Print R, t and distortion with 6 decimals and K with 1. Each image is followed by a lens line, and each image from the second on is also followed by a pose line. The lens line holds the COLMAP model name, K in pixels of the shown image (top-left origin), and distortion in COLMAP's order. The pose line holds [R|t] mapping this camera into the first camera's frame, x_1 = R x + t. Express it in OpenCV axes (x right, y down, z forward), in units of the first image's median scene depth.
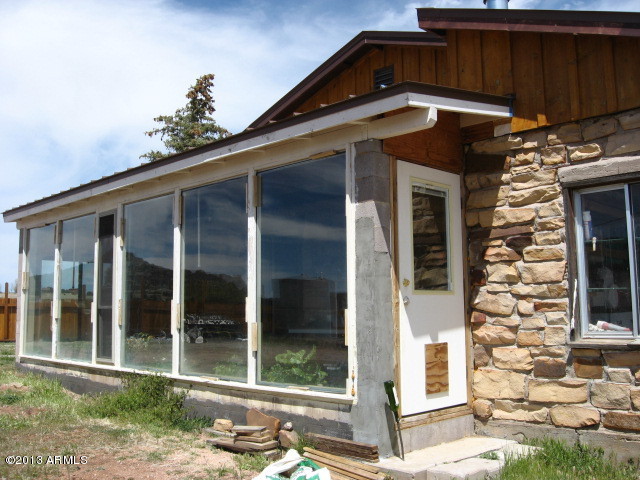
lens RADIAL K [[662.0, 0, 321.1], [0, 662.0, 240.2], [0, 0, 1]] dist [-0.125894, 0.000000]
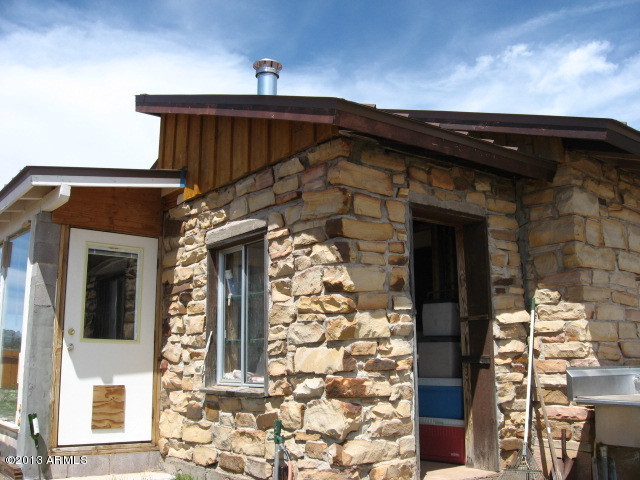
lens RADIAL K [[662.0, 0, 318.8], [0, 662.0, 237.0], [0, 0, 1]] dist [-0.125894, 0.000000]
pose [[0.993202, -0.013072, -0.115667, 0.683684], [0.003017, 0.996232, -0.086674, -0.002461], [0.116364, 0.085736, 0.989499, -0.105785]]
